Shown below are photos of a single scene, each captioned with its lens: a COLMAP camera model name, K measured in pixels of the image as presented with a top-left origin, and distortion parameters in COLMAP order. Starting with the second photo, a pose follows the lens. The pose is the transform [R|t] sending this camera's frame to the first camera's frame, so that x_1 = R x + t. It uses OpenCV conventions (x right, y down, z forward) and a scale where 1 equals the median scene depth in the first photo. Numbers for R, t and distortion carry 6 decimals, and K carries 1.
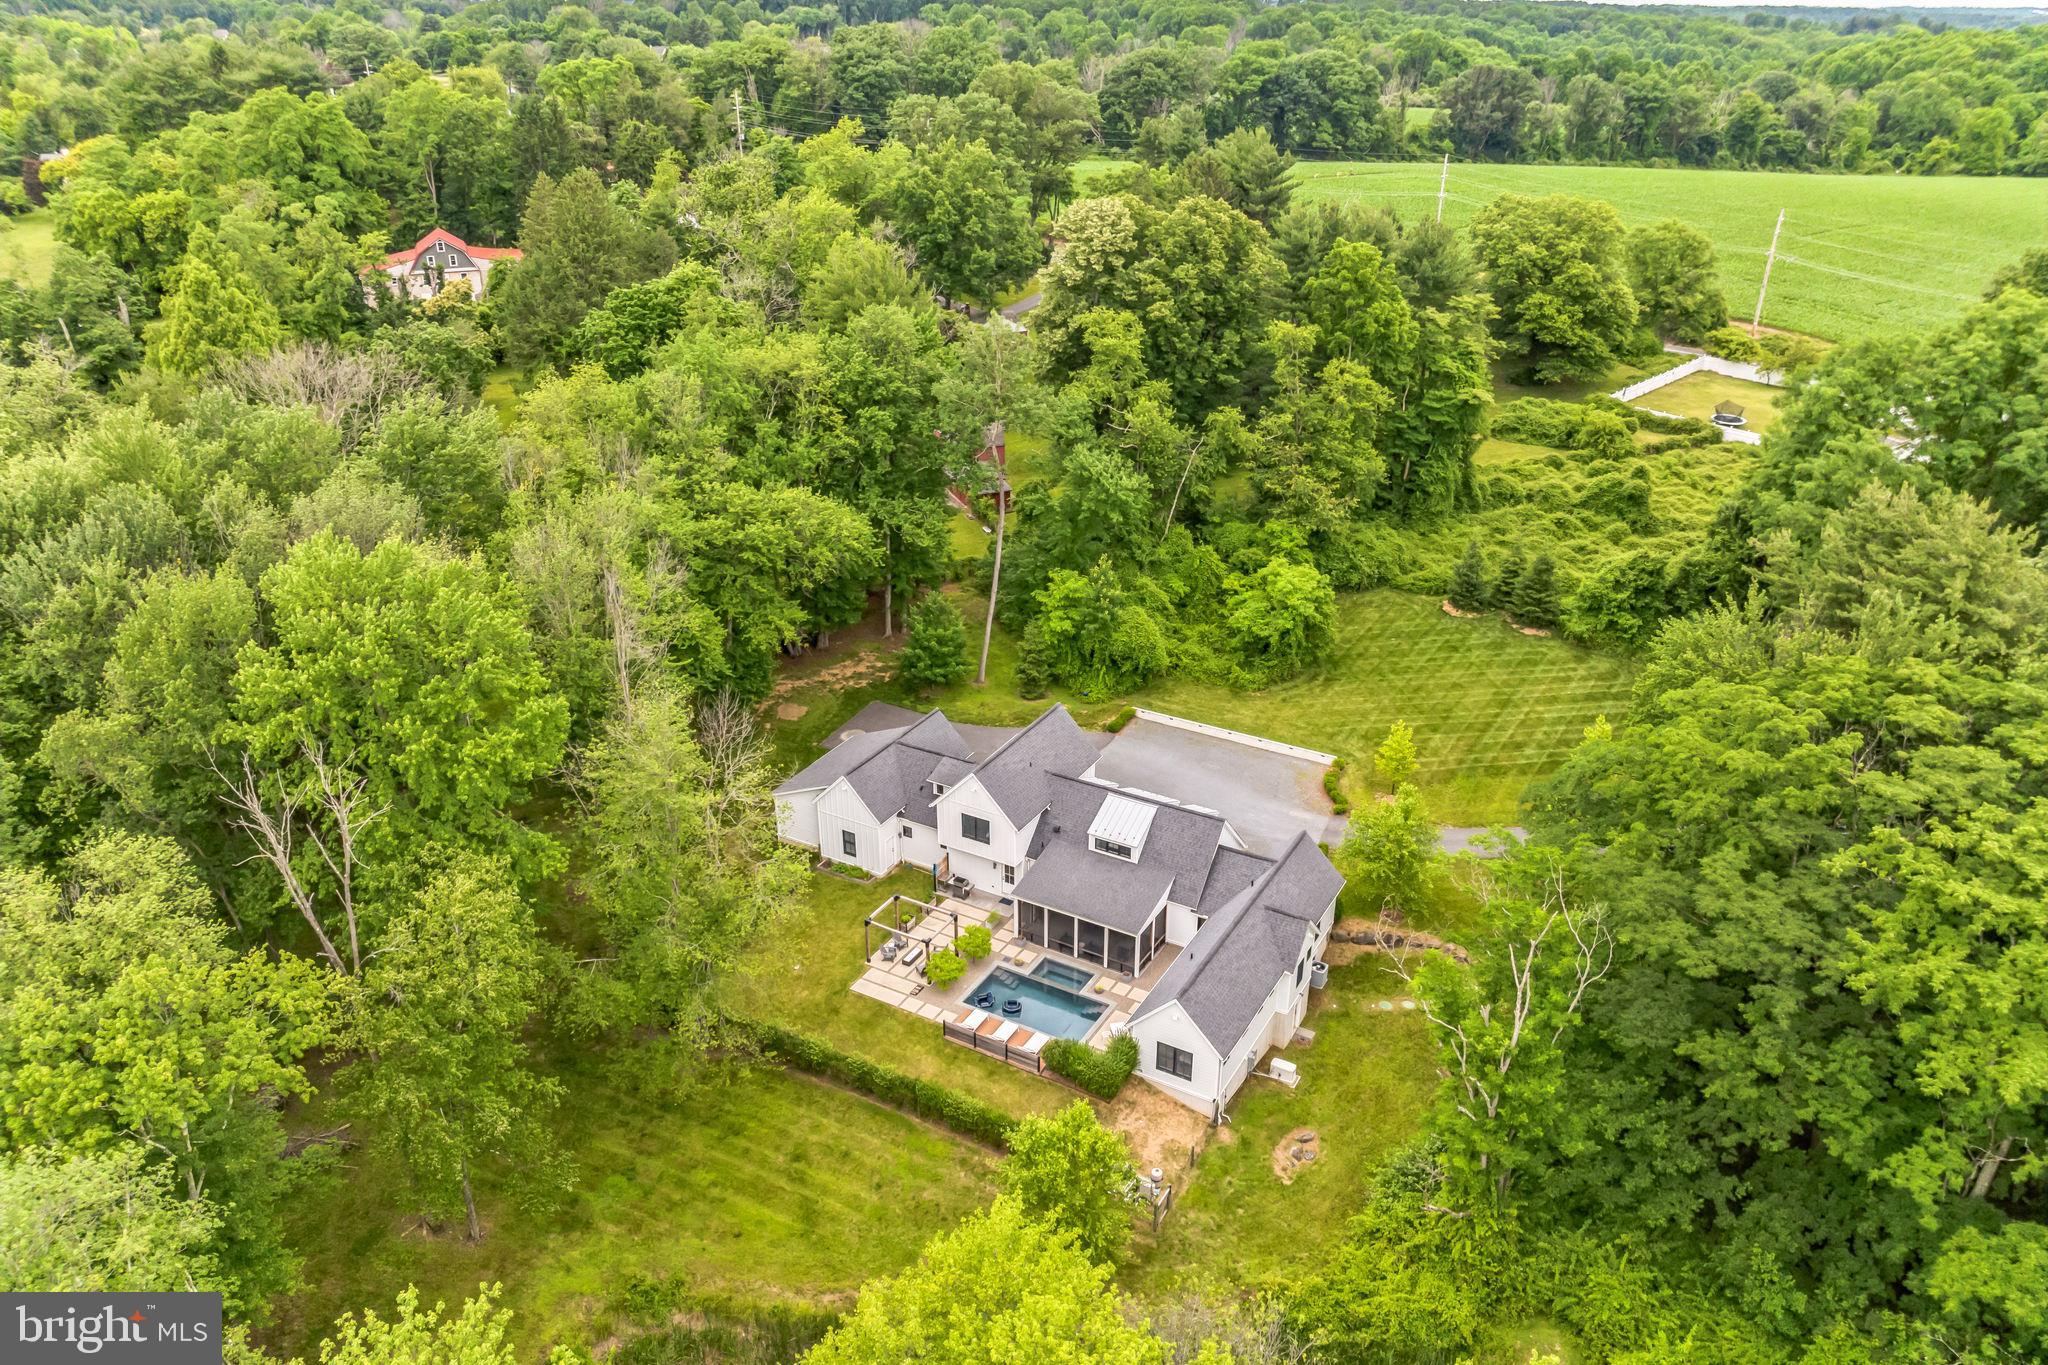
lens RADIAL K [[1437.1, 0, 1024.0], [0, 1437.1, 682.5], [0, 0, 1]] dist [-0.030398, -0.004899]
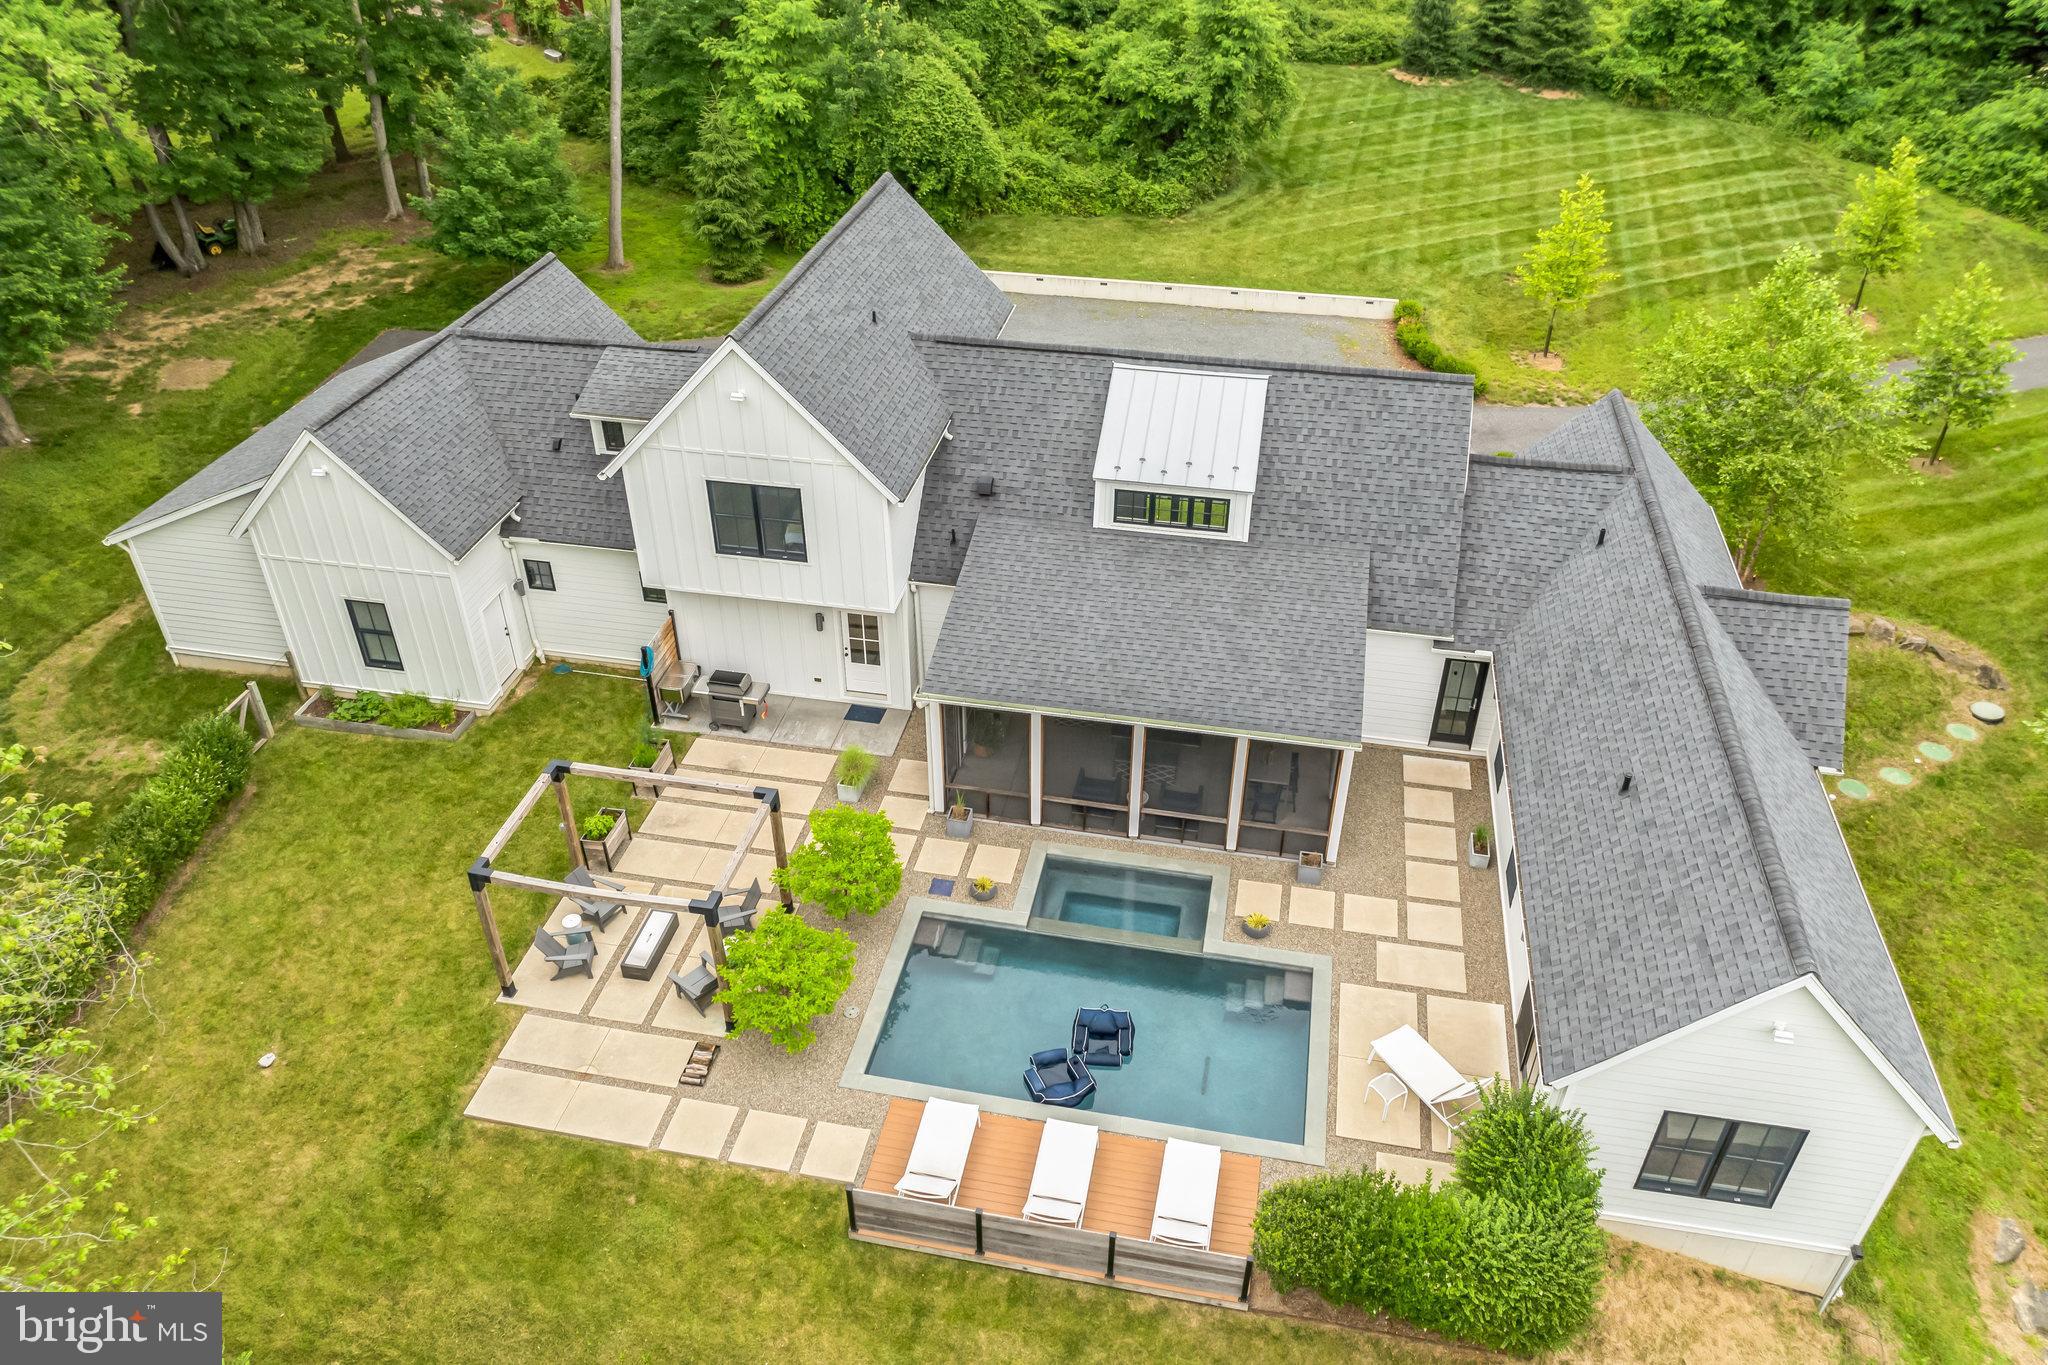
lens RADIAL K [[1442.9, 0, 1024.0], [0, 1442.9, 682.5], [0, 0, 1]] dist [-0.053337, 0.028295]
pose [[0.947567, -0.181975, 0.262683, -0.068230], [0.135241, 0.973141, 0.186299, 0.083291], [-0.289529, -0.141005, 0.946726, 0.650113]]
